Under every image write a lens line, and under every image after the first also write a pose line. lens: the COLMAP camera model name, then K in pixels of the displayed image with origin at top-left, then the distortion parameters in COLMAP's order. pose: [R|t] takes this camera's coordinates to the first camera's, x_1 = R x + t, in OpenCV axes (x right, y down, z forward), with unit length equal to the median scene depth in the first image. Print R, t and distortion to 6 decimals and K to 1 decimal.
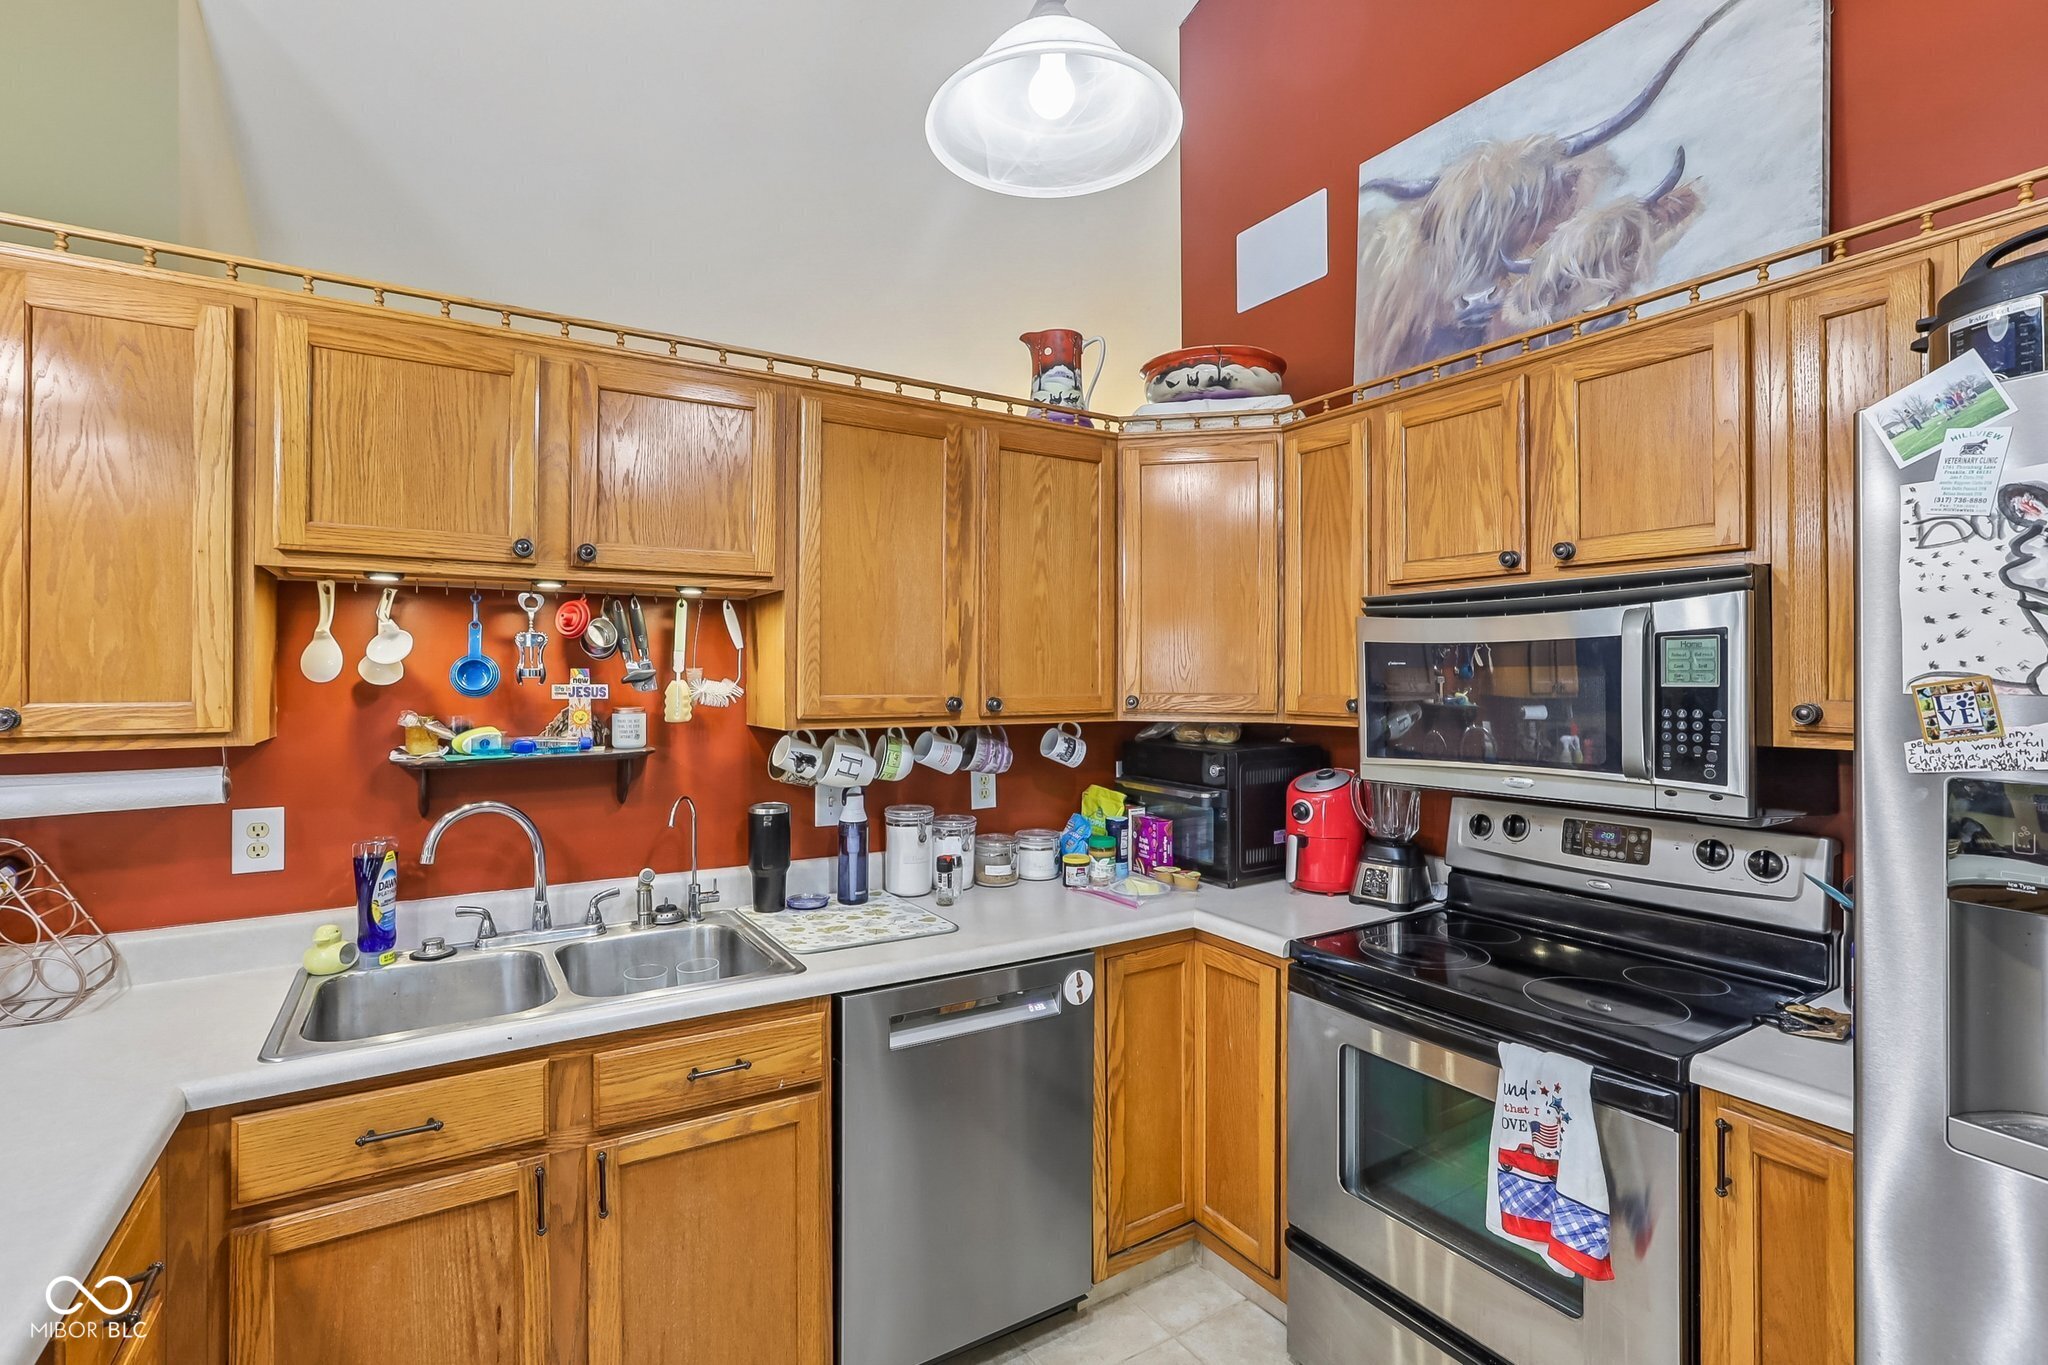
lens RADIAL K [[948.6, 0, 1027.4], [0, 948.6, 670.0], [0, 0, 1]] dist [-0.024801, 0.011311]
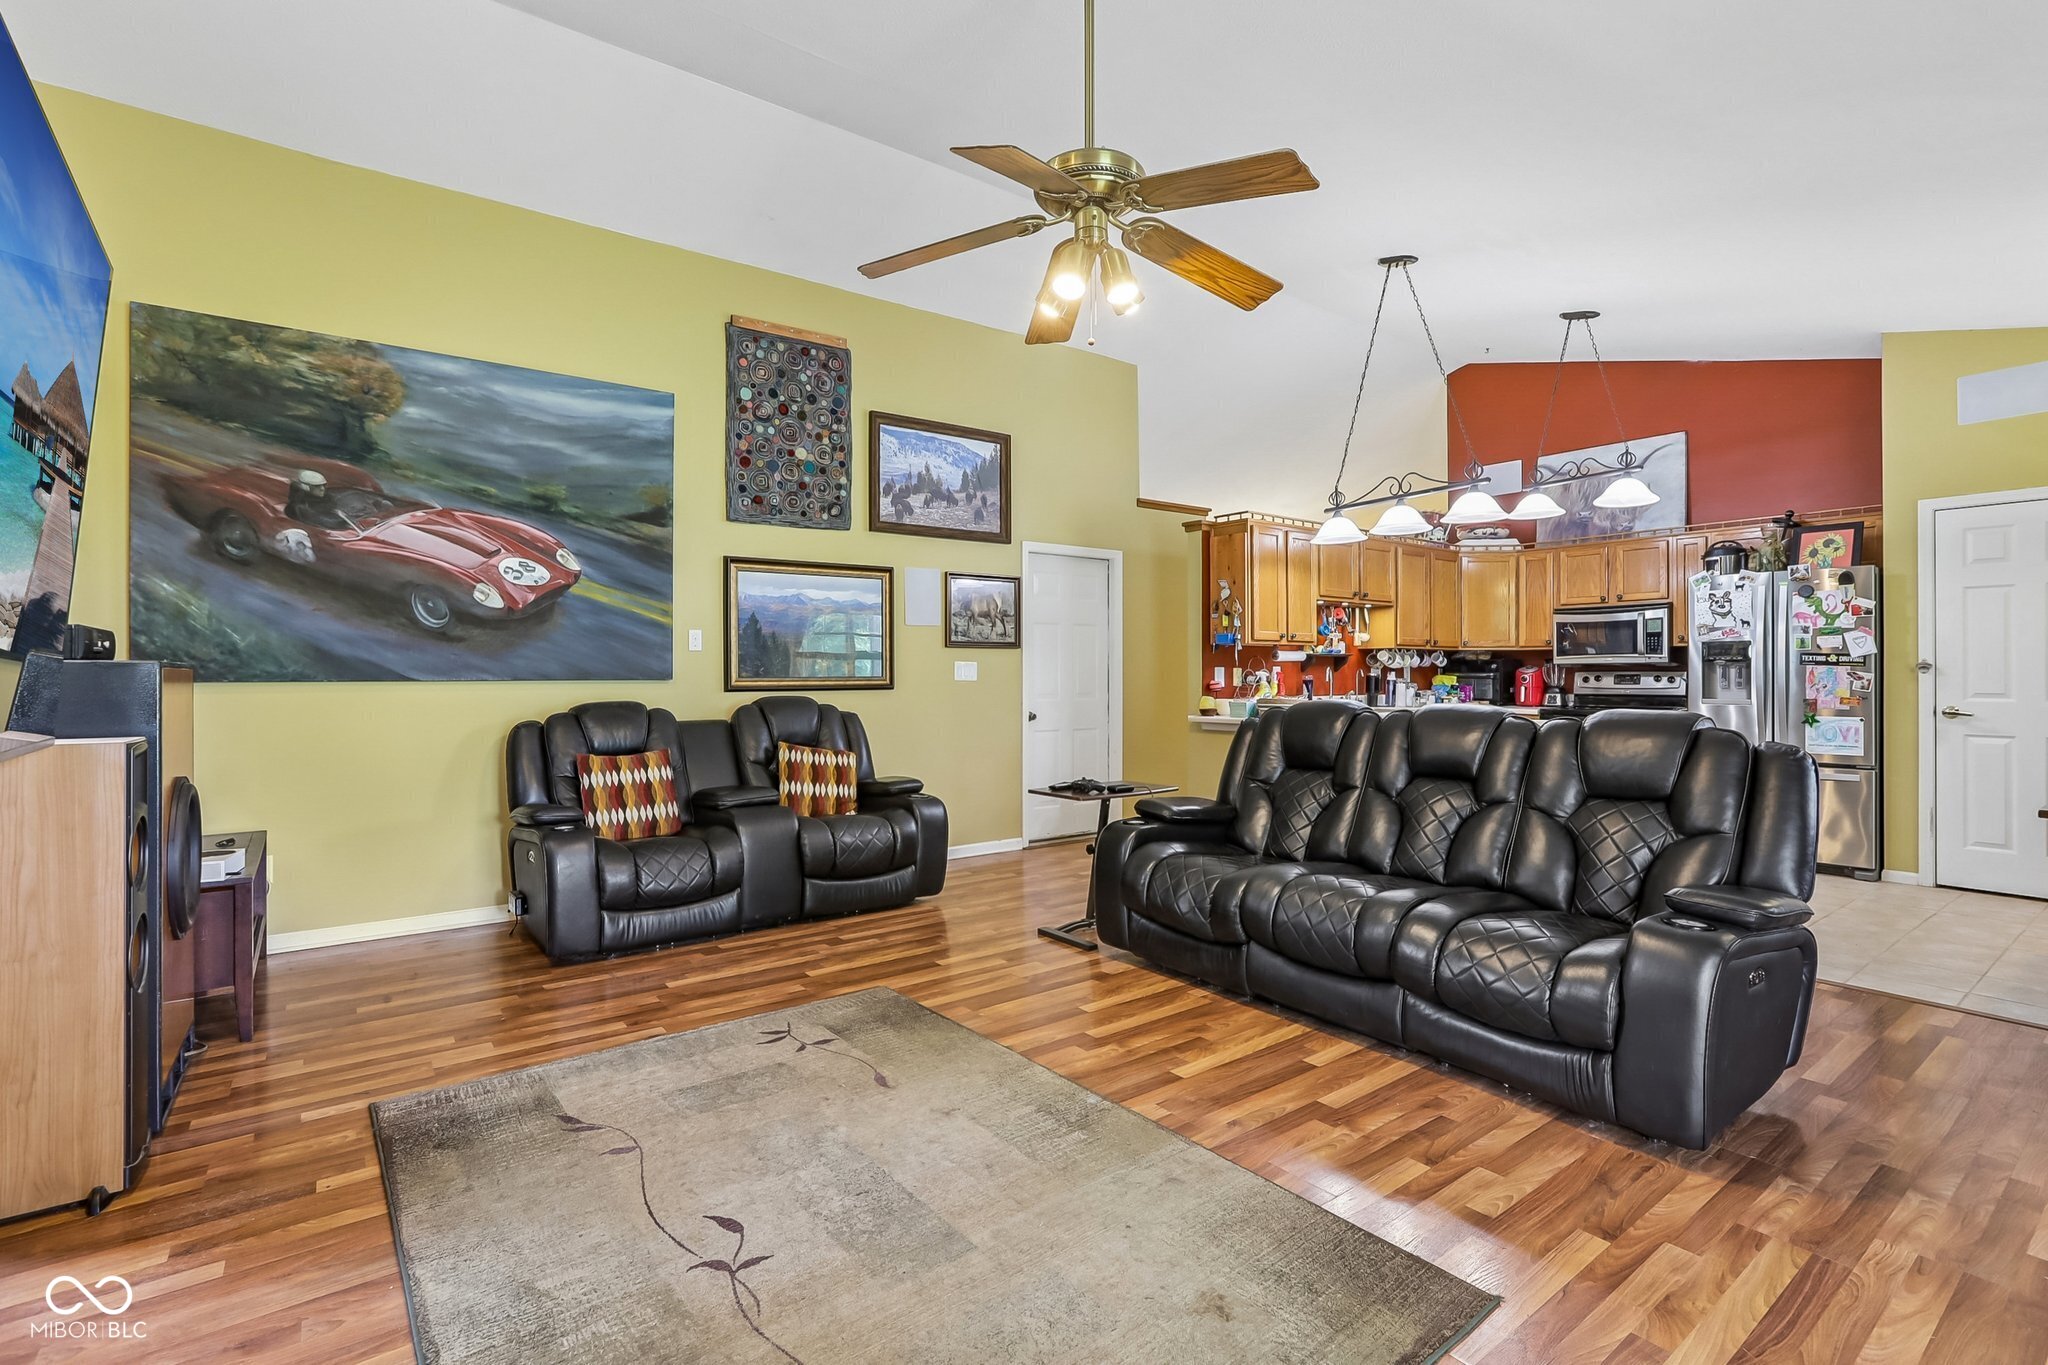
lens RADIAL K [[949.8, 0, 1028.5], [0, 949.8, 669.2], [0, 0, 1]] dist [-0.036378, 0.018924]
pose [[0.996665, -0.000083, 0.081596, -1.702620], [-0.000020, 0.999999, 0.001255, 0.127981], [-0.081596, -0.001253, 0.996665, -2.068722]]
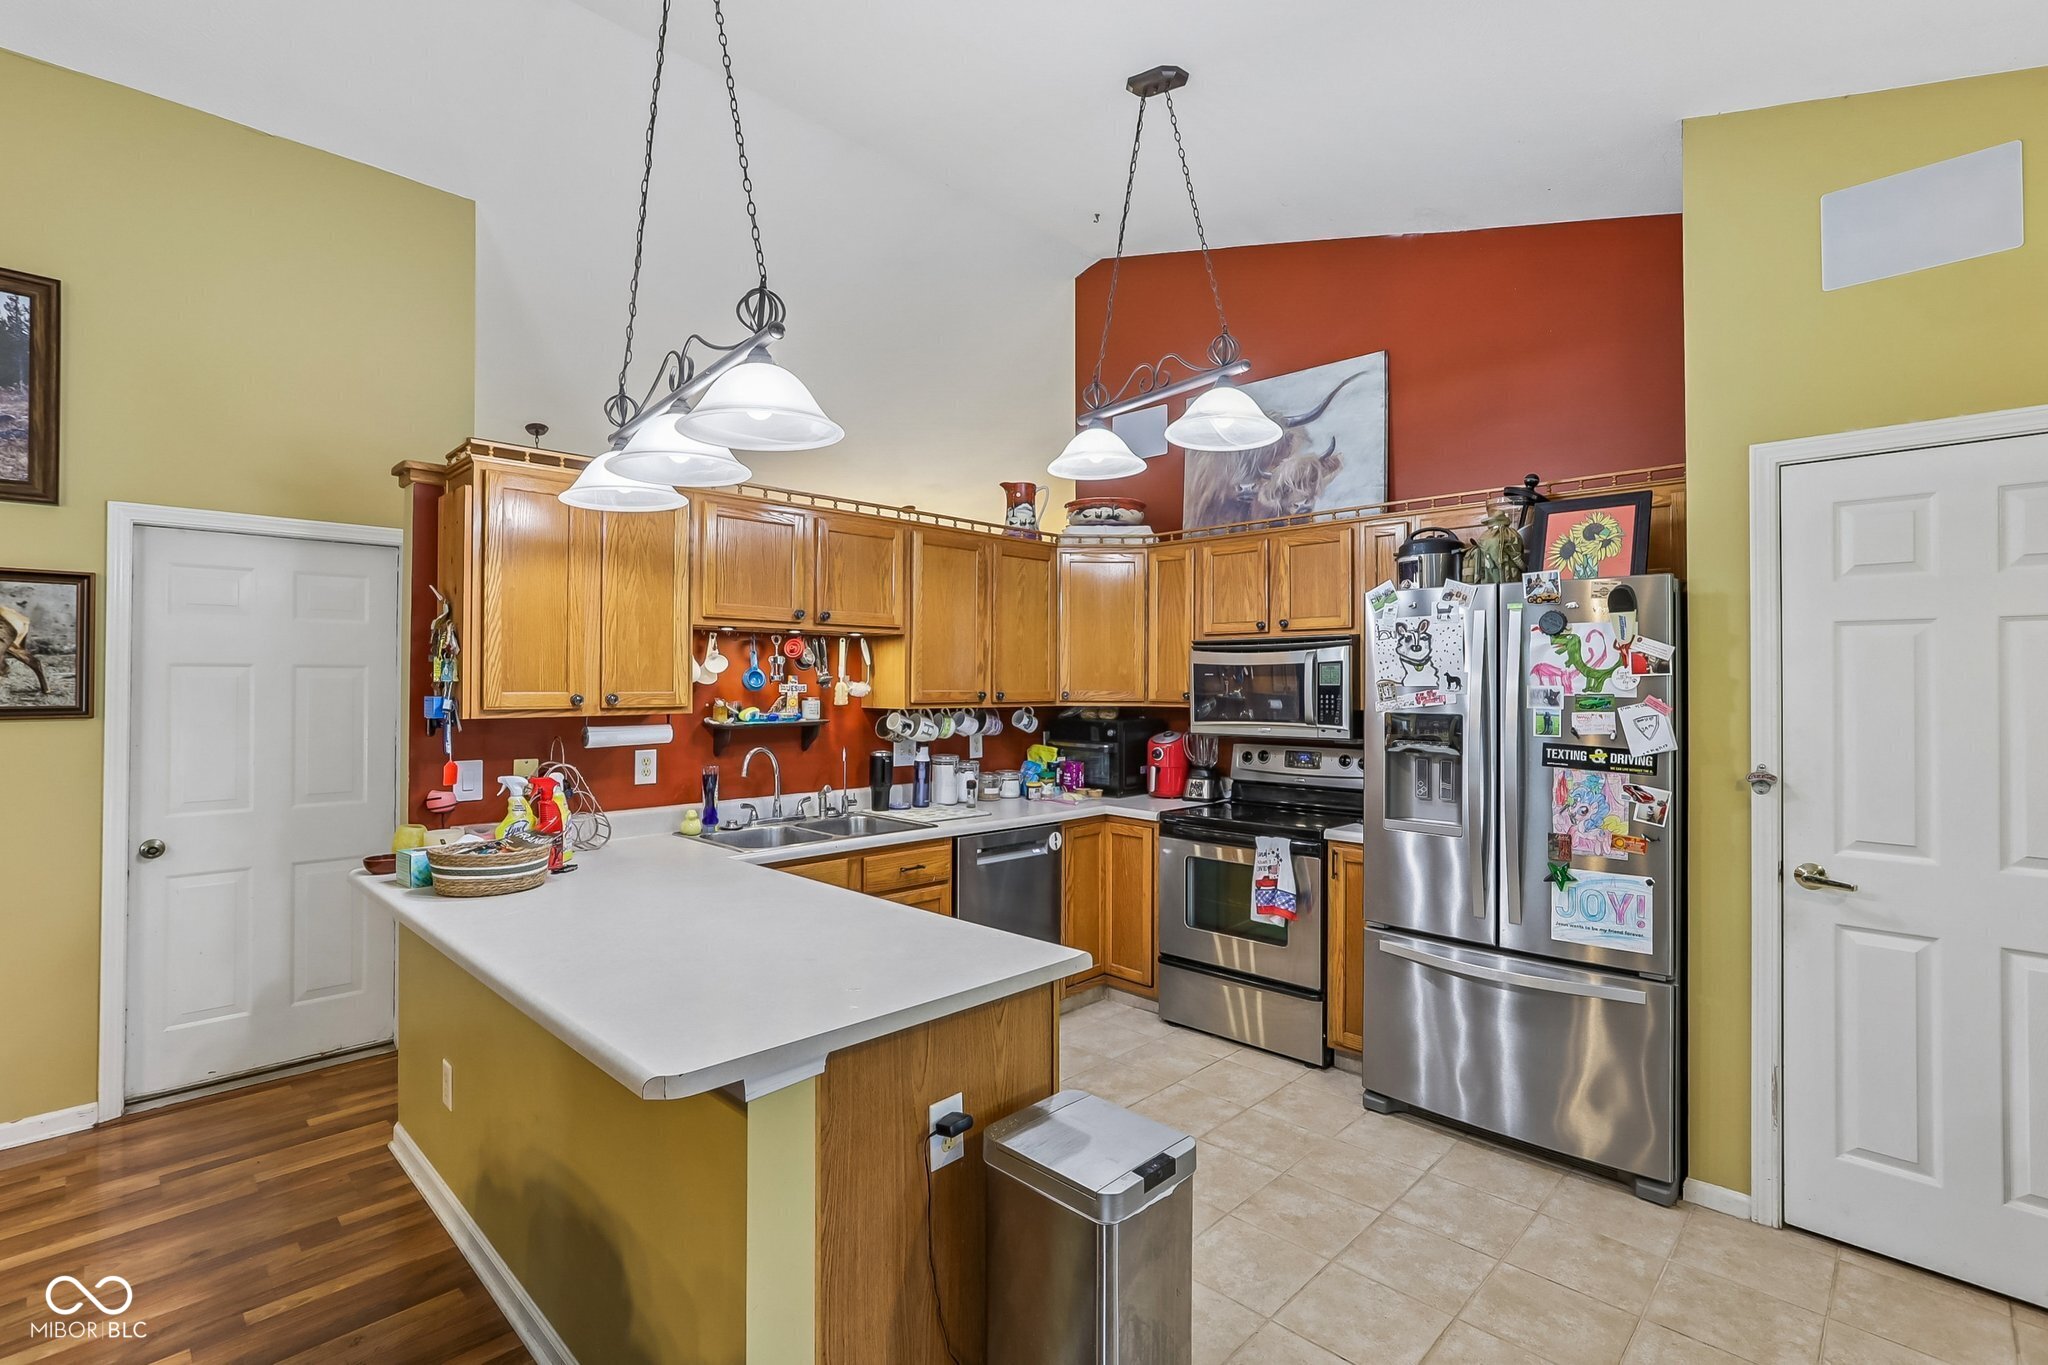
lens RADIAL K [[954.9, 0, 1028.9], [0, 954.9, 667.7], [0, 0, 1]] dist [-0.044179, 0.024713]
pose [[0.973933, 0.005297, 0.226772, -0.421242], [-0.003524, 0.999960, -0.008225, -0.003032], [-0.226807, 0.007212, 0.973913, -0.846479]]
